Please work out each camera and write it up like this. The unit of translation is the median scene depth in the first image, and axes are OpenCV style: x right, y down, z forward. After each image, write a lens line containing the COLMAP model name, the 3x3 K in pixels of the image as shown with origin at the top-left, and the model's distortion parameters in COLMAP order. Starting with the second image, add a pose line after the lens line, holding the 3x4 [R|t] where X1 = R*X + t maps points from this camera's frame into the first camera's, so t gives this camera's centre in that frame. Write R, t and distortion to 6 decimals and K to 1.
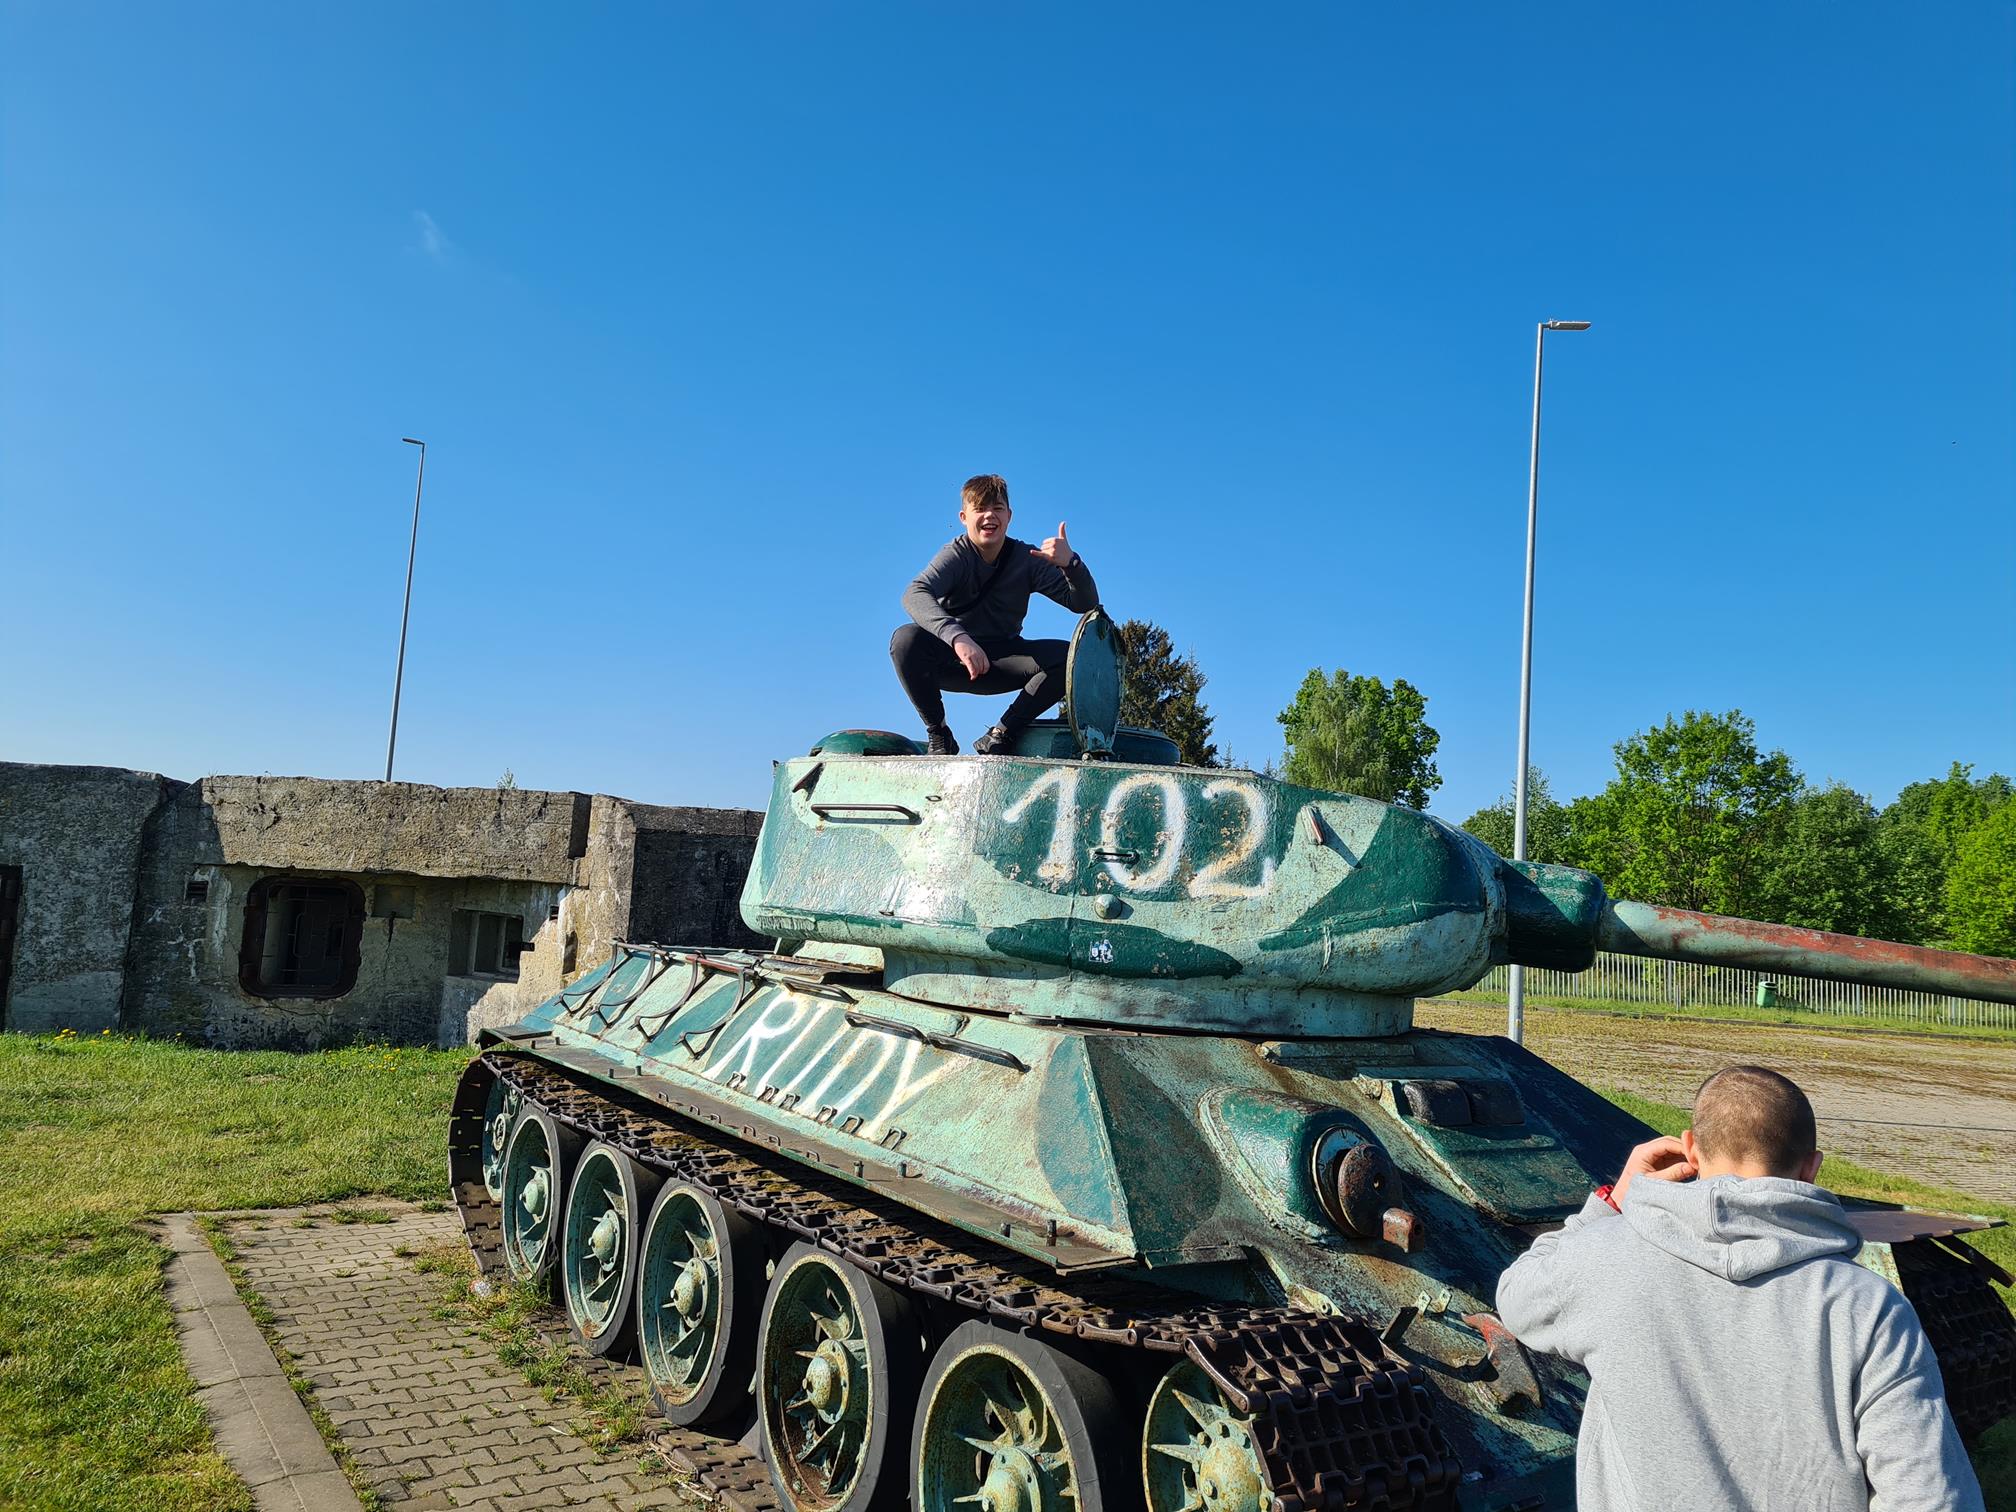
lens RADIAL K [[1503.8, 0, 1021.6], [0, 1503.8, 738.4], [0, 0, 1]] dist [0.066980, -0.046773]
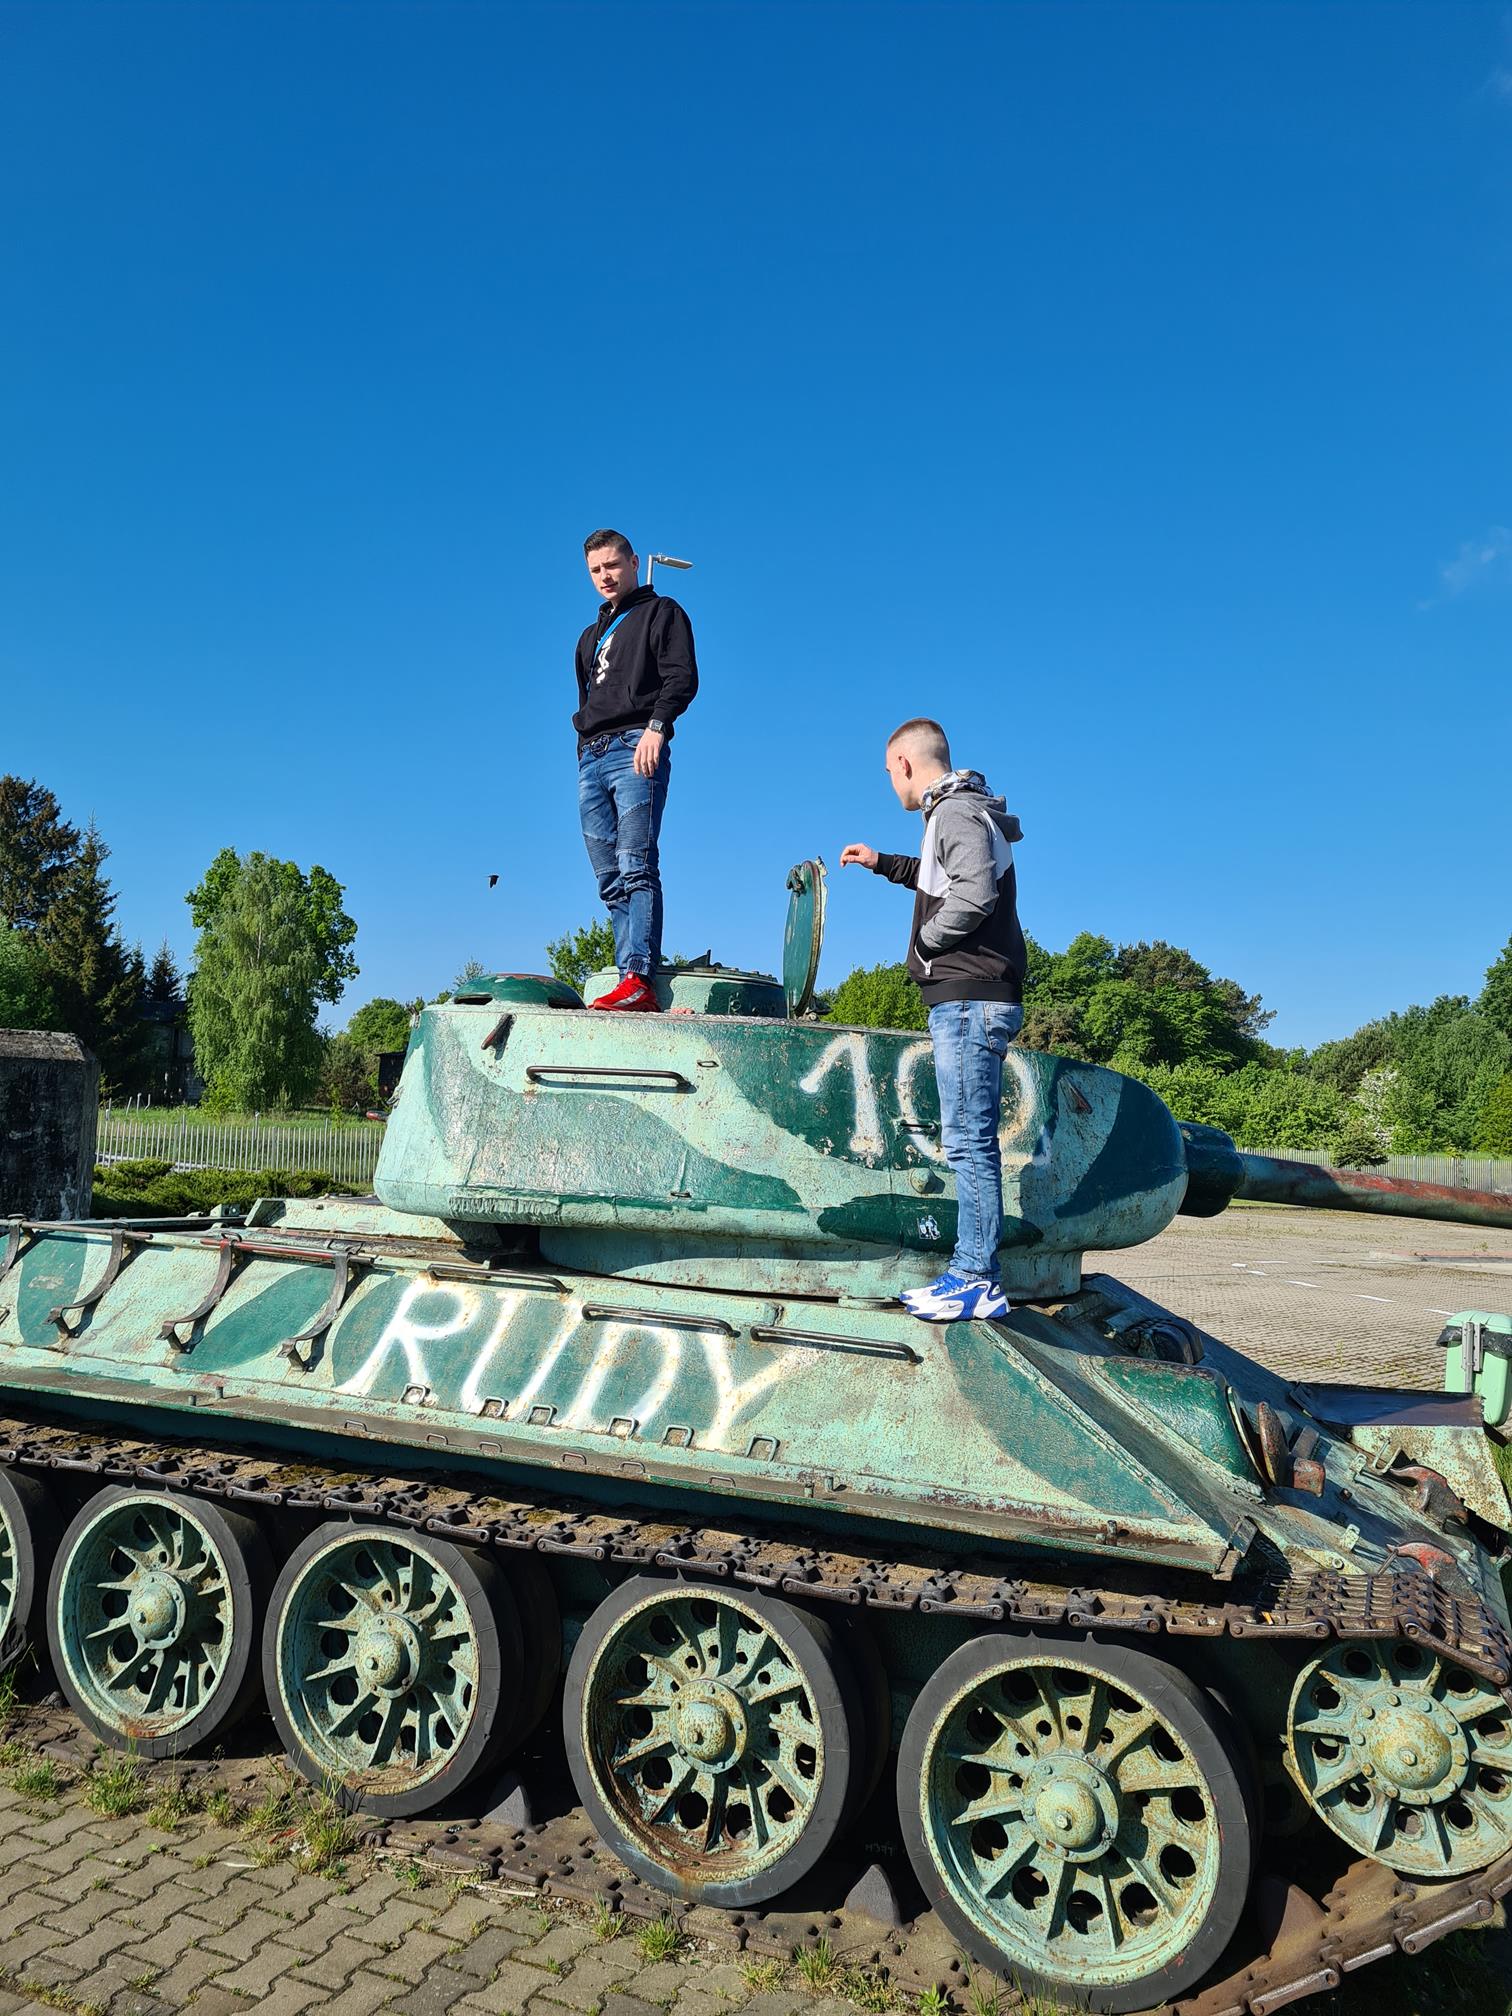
lens RADIAL K [[1503.8, 0, 759.7], [0, 1503.8, 1004.4], [0, 0, 1]] dist [0.066980, -0.046773]
pose [[0.848188, 0.019518, 0.529336, -0.523453], [-0.047564, 0.998090, 0.039413, -0.033674], [-0.527556, -0.058607, 0.847496, 0.225318]]
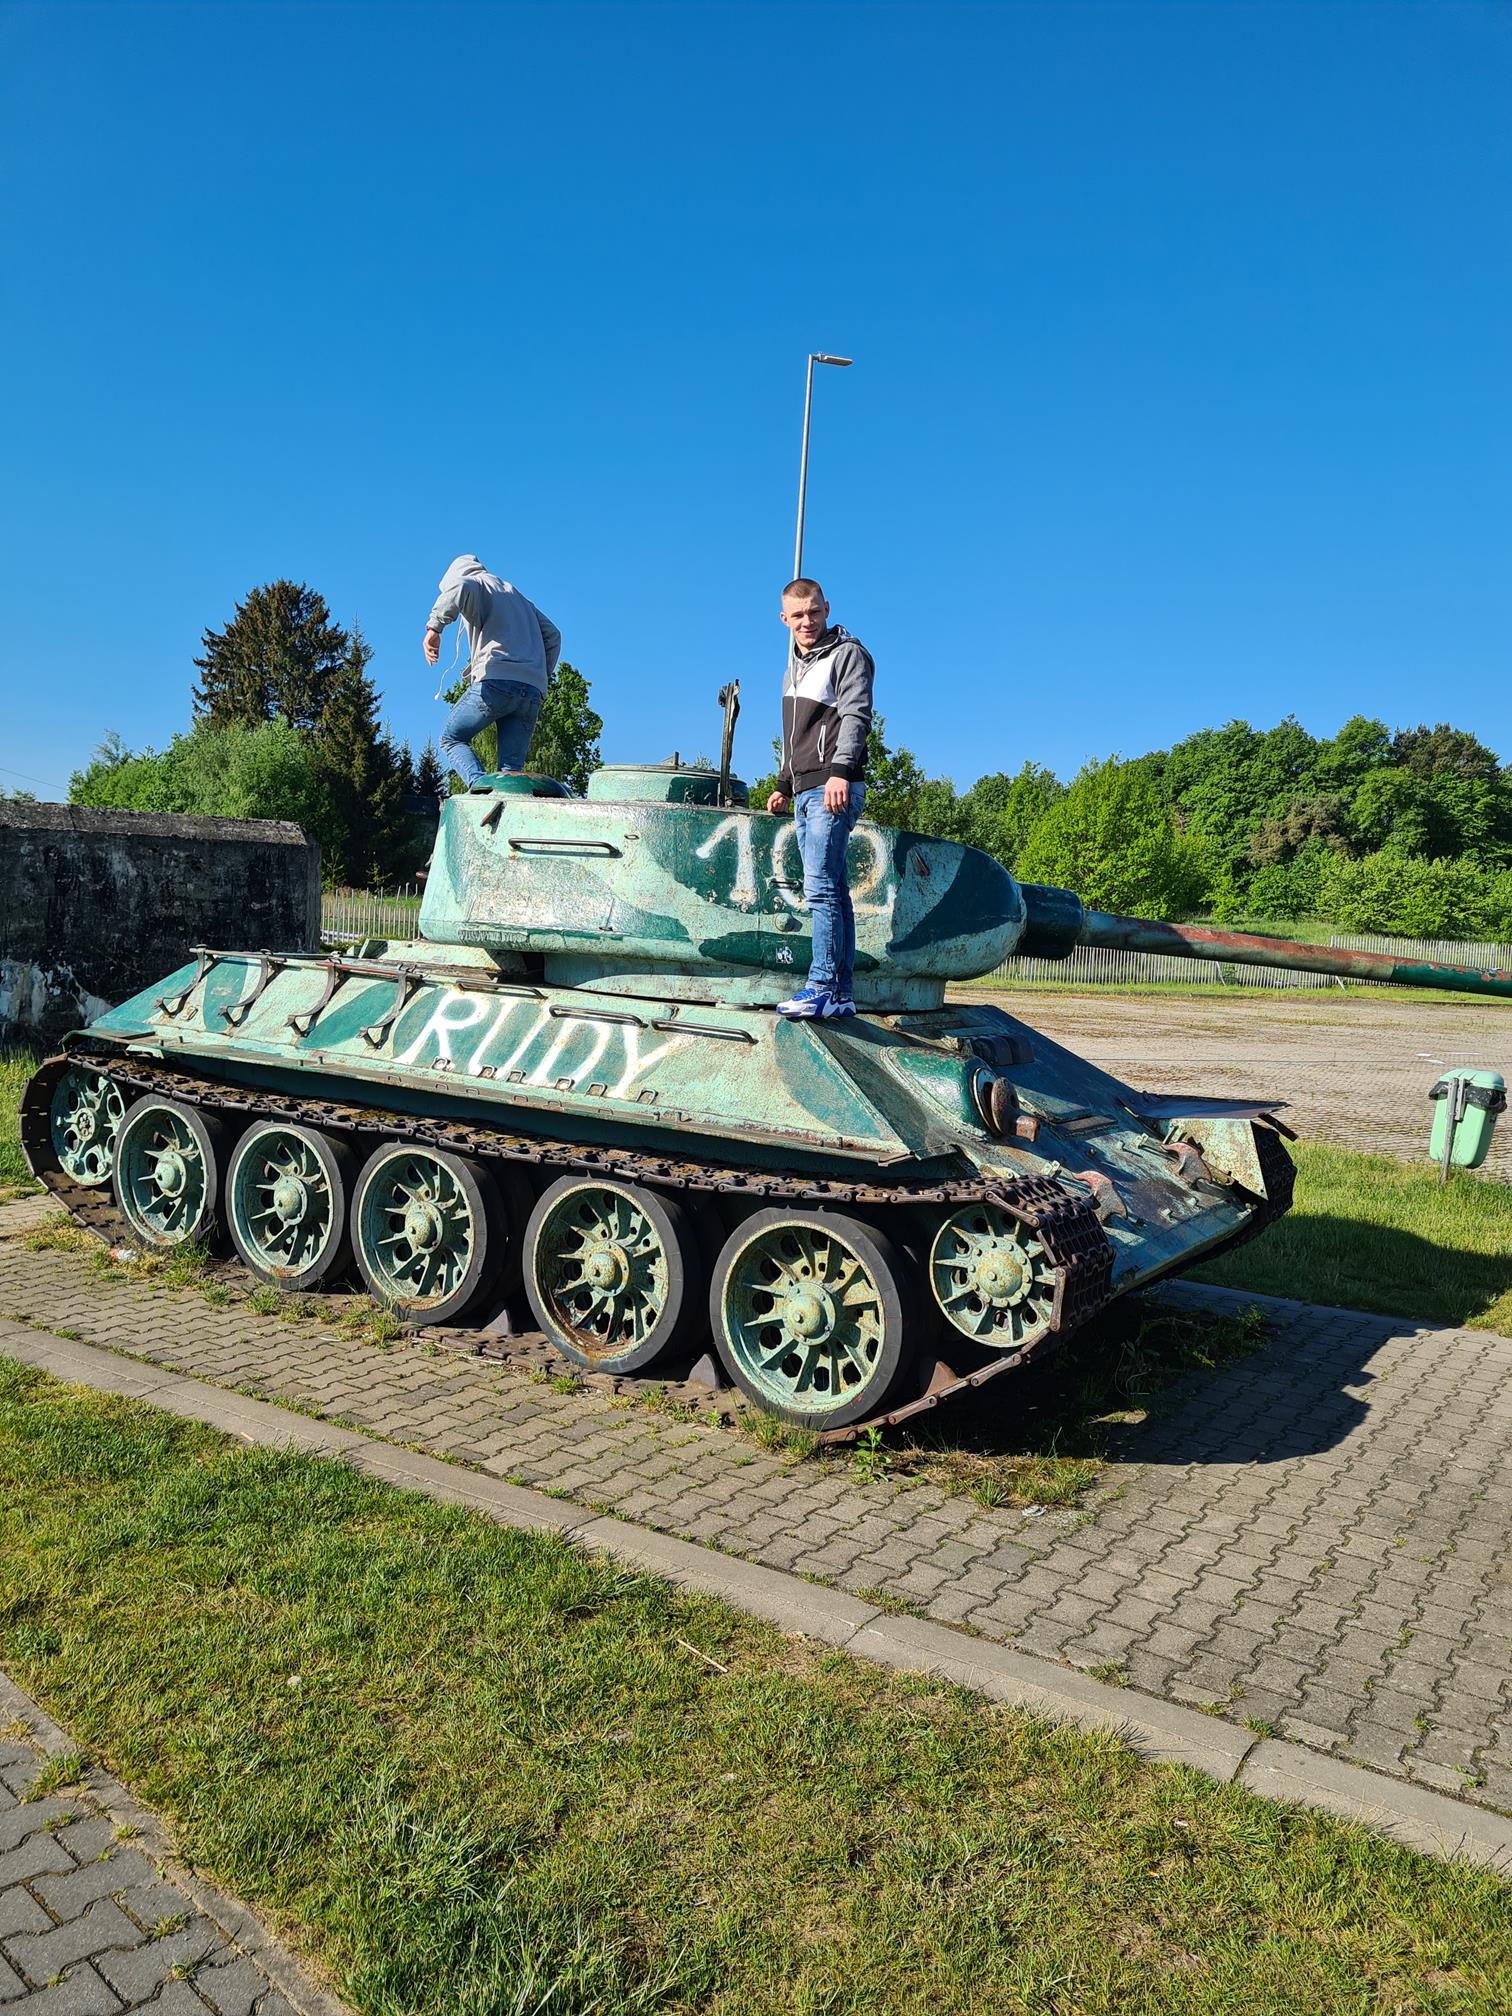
lens RADIAL K [[1503.8, 0, 758.0], [0, 1503.8, 1029.1], [0, 0, 1]] dist [0.066980, -0.046773]
pose [[0.925105, -0.041812, 0.377403, -0.453876], [-0.036110, 0.979727, 0.197058, -0.056251], [-0.377991, -0.195927, 0.904840, -0.217106]]
